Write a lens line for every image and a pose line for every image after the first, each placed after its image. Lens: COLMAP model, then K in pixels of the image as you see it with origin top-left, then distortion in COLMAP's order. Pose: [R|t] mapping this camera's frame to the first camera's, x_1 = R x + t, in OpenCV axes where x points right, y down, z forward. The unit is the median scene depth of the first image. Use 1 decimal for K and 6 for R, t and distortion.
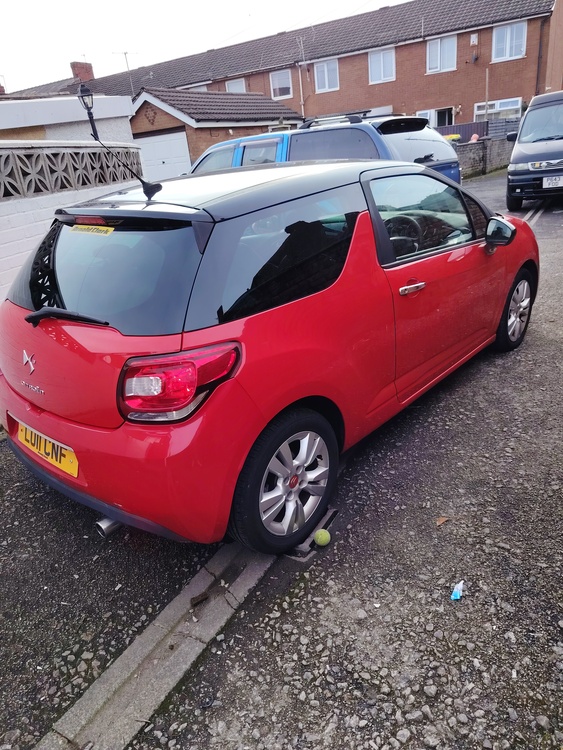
lens RADIAL K [[521.8, 0, 297.5], [0, 521.8, 381.2], [0, 0, 1]] dist [0.007280, -0.008046]
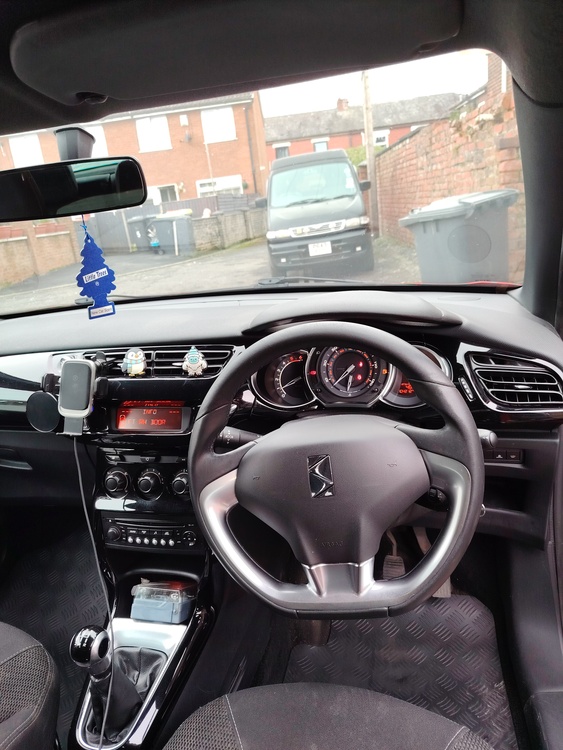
lens RADIAL K [[521.8, 0, 280.9], [0, 521.8, 369.2], [0, 0, 1]] dist [0.007280, -0.008046]
pose [[0.892704, -0.138626, 0.428793, 0.015550], [0.207255, 0.971205, -0.117501, -0.048900], [-0.400157, 0.193763, 0.895729, 0.143452]]
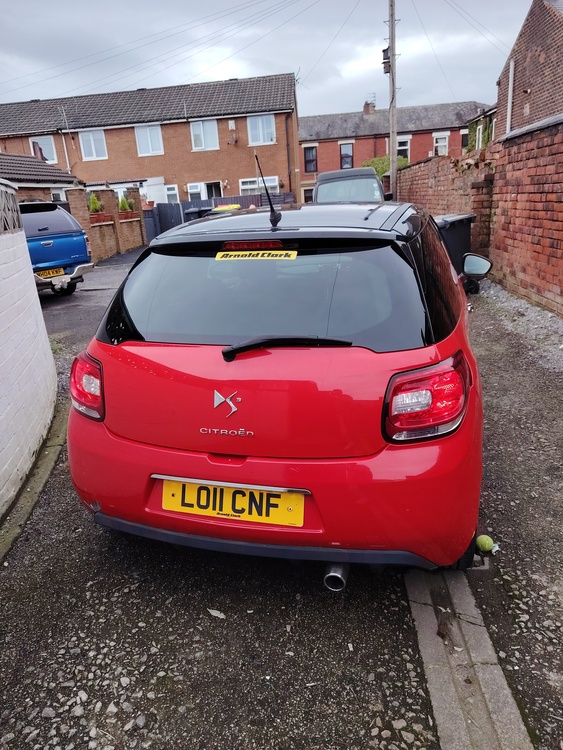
lens RADIAL K [[521.8, 0, 277.5], [0, 521.8, 377.5], [0, 0, 1]] dist [0.007280, -0.008046]
pose [[0.908250, -0.099354, 0.406462, -0.085554], [0.150174, 0.984082, -0.095023, 0.001842], [-0.390551, 0.147345, 0.908713, 0.021184]]
